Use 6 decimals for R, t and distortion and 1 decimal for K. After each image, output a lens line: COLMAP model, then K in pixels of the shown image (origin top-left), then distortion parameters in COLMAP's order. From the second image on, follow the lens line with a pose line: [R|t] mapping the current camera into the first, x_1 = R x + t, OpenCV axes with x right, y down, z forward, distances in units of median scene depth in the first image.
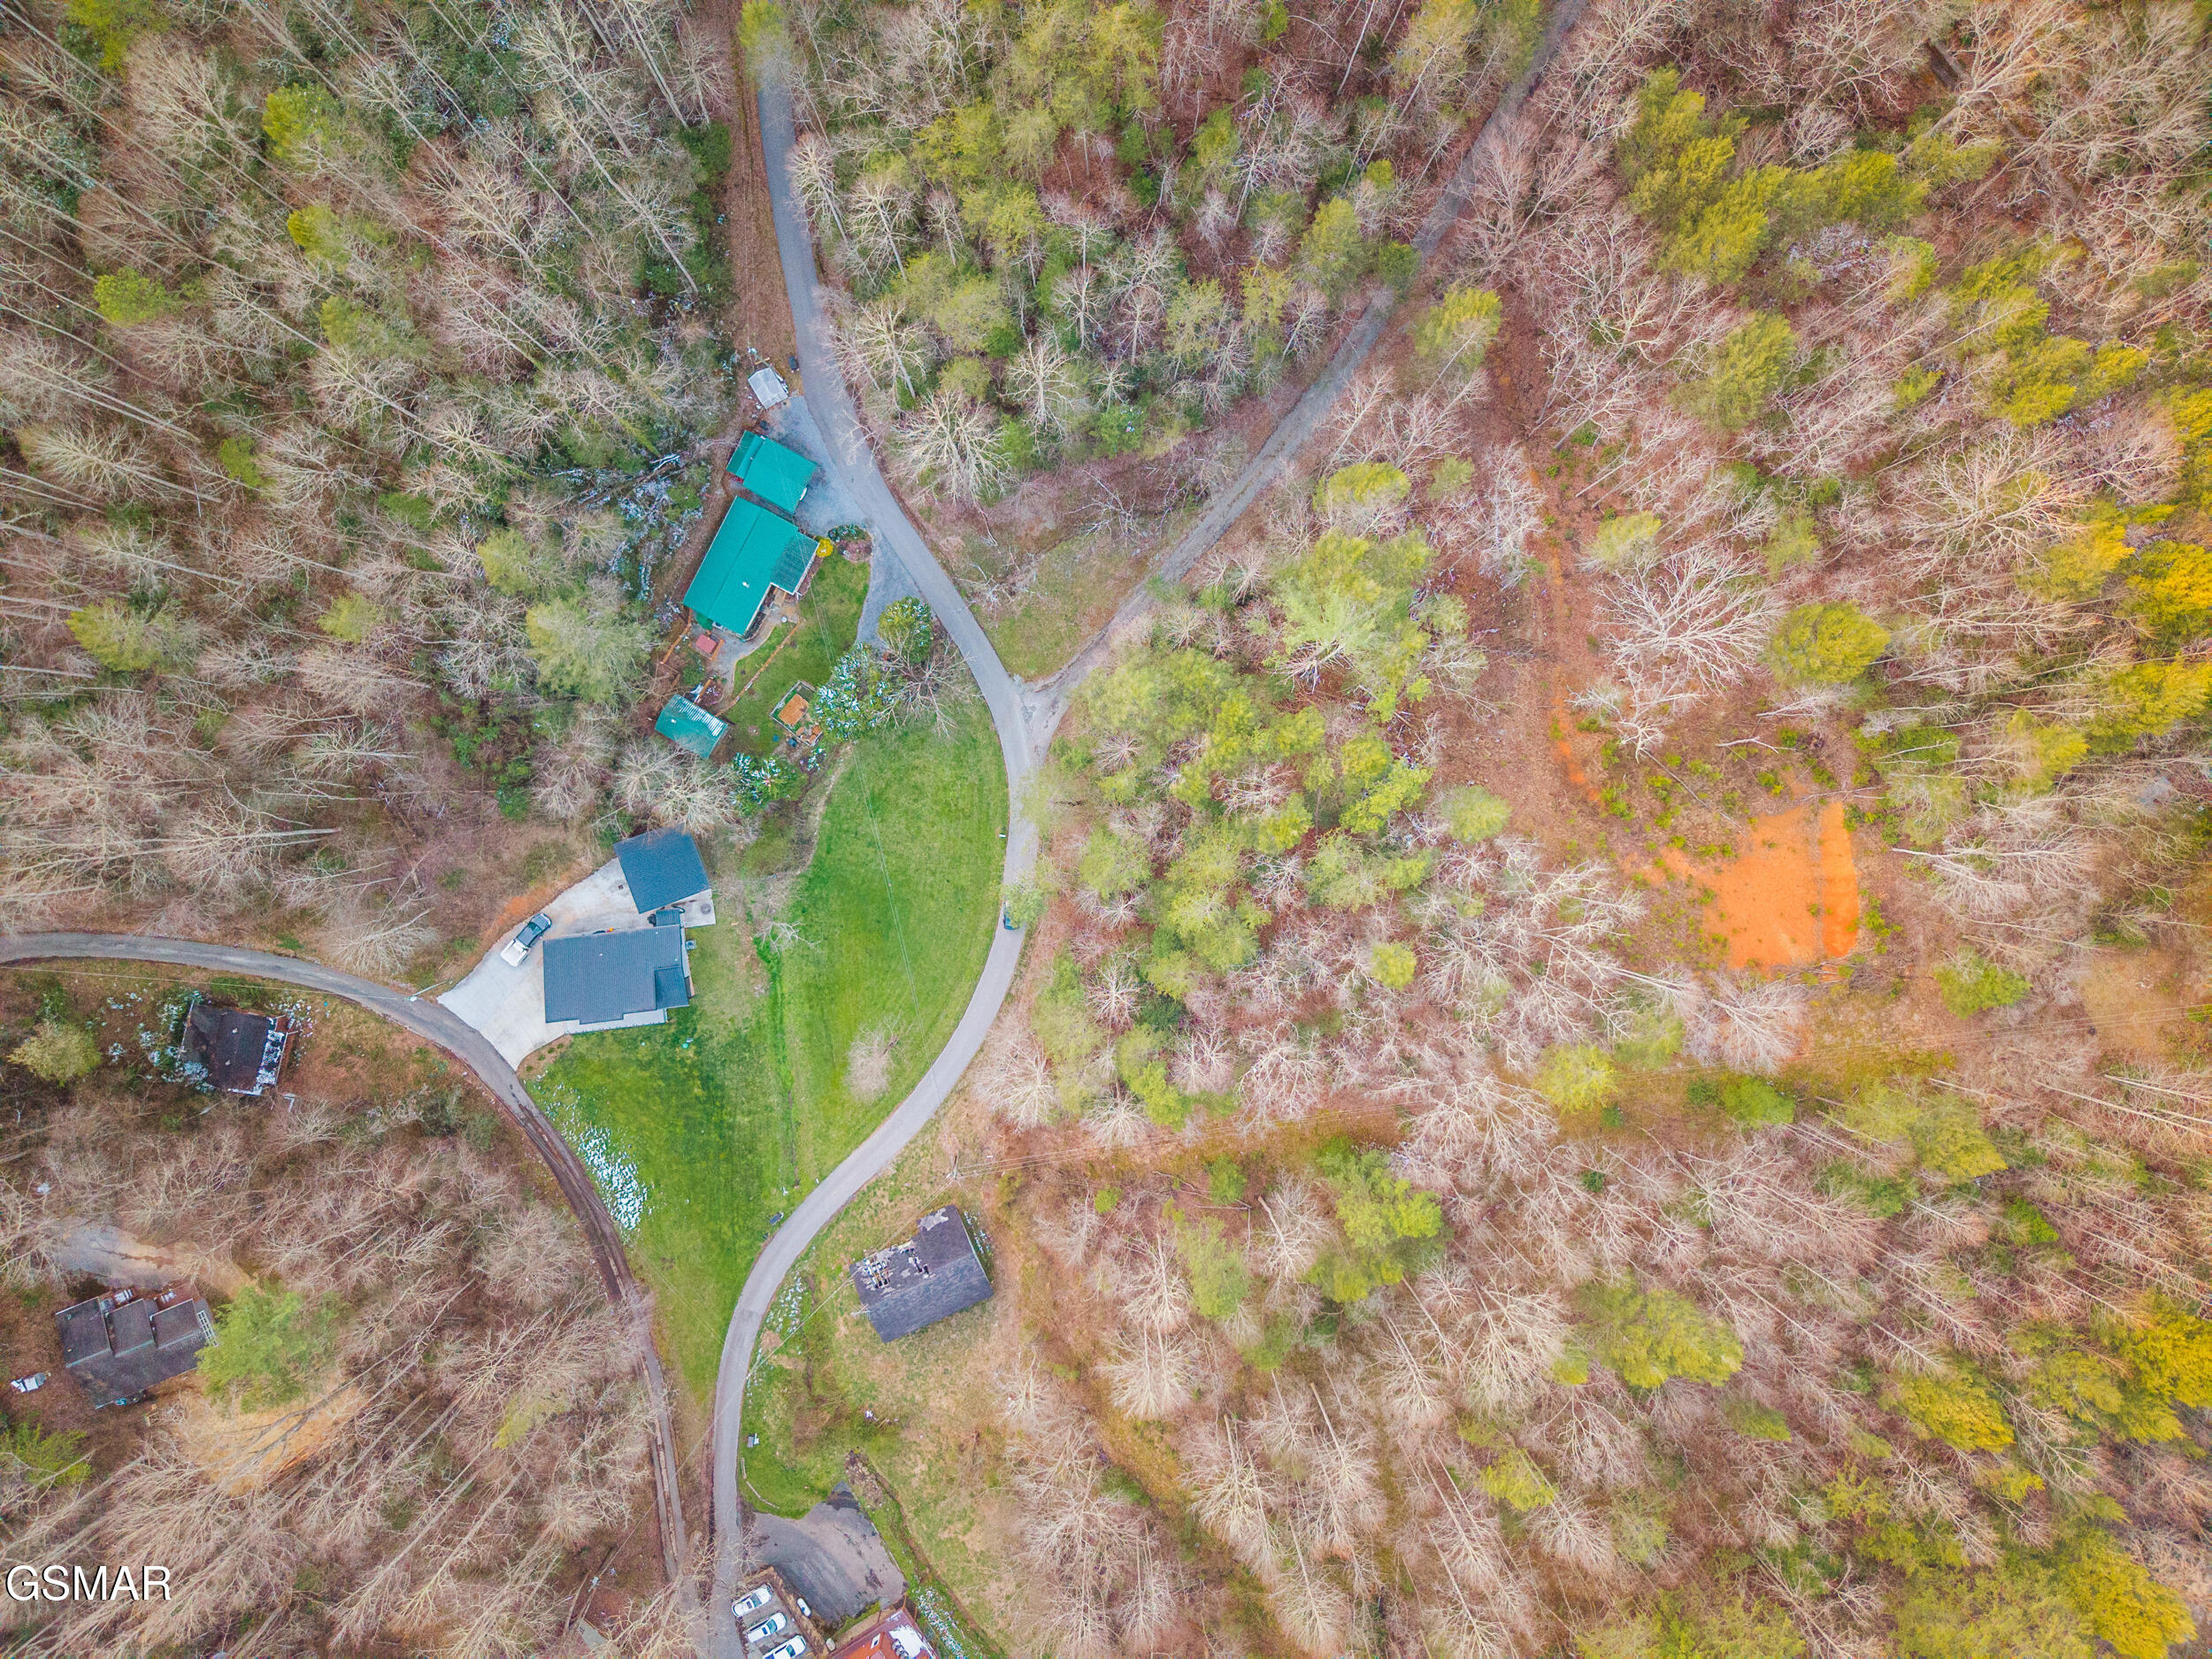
lens RADIAL K [[1545.6, 0, 1108.2], [0, 1545.6, 832.3], [0, 0, 1]] dist [0.021448, -0.007191]
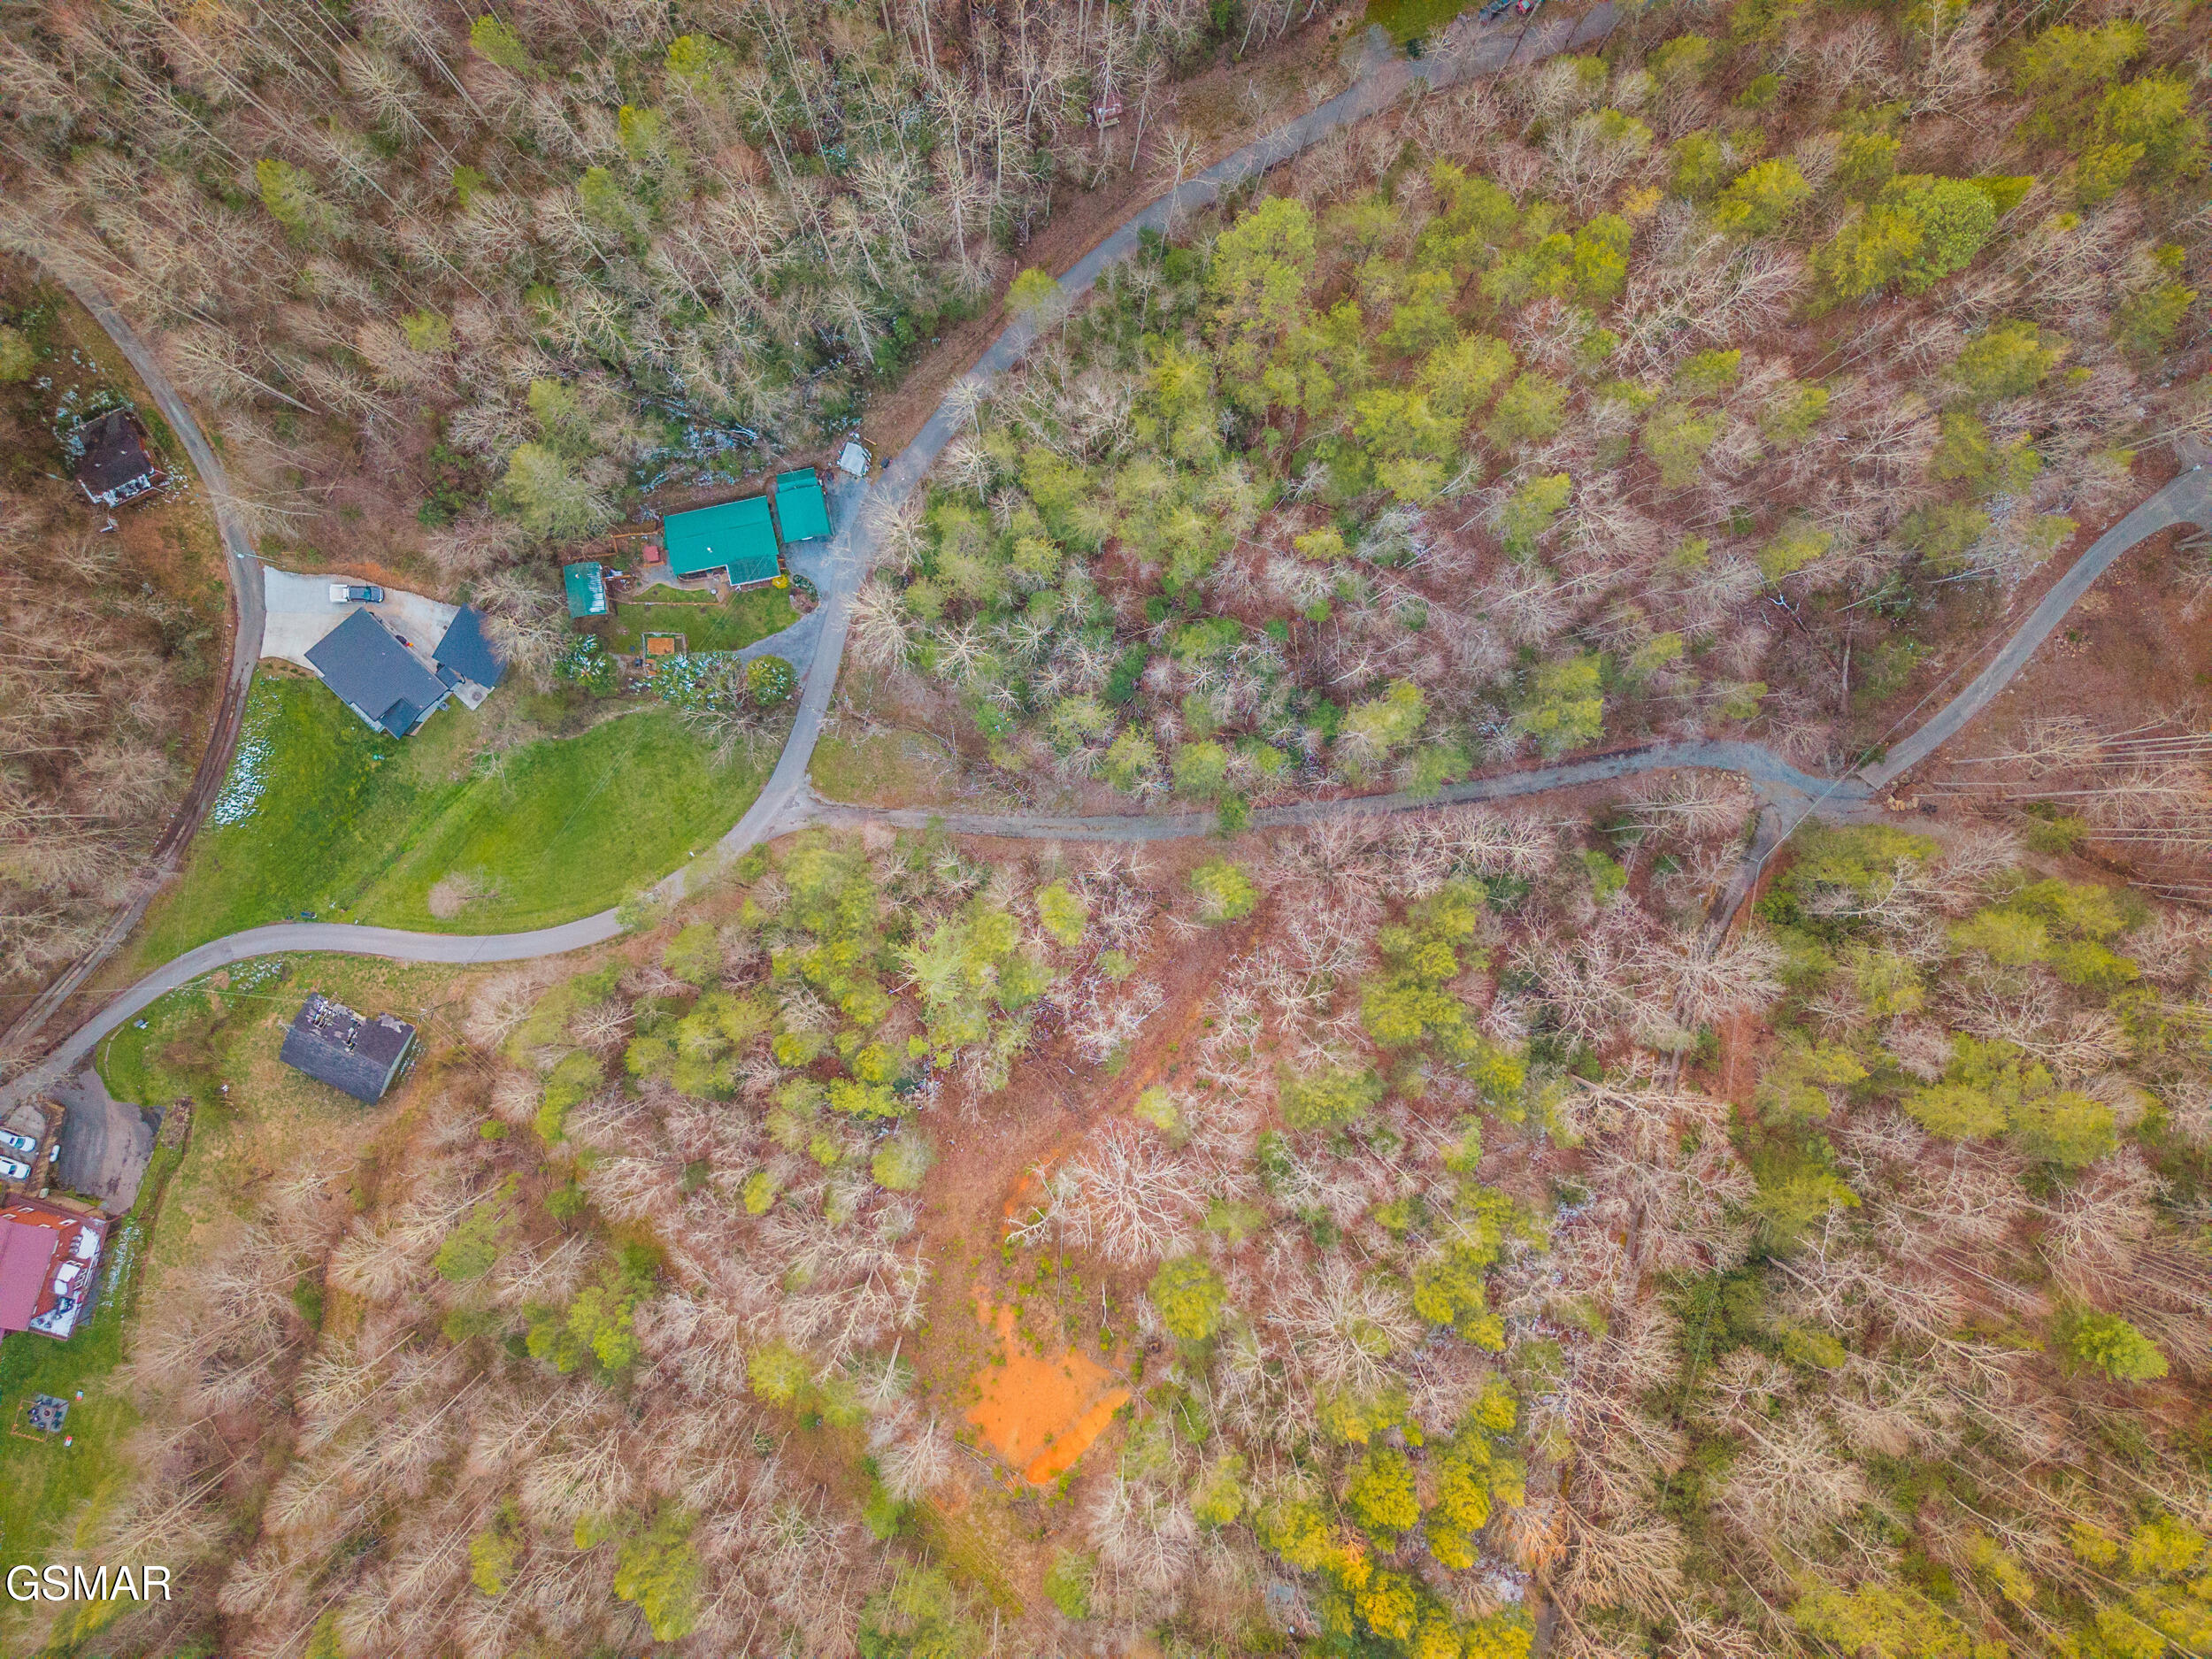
lens RADIAL K [[1545.6, 0, 1107.5], [0, 1545.6, 825.8], [0, 0, 1]] dist [0.021448, -0.007191]
pose [[0.636998, 0.770865, -0.000691, 0.116421], [-0.770369, 0.636555, -0.036459, -0.214653], [-0.027665, 0.023757, 0.999335, -0.166598]]
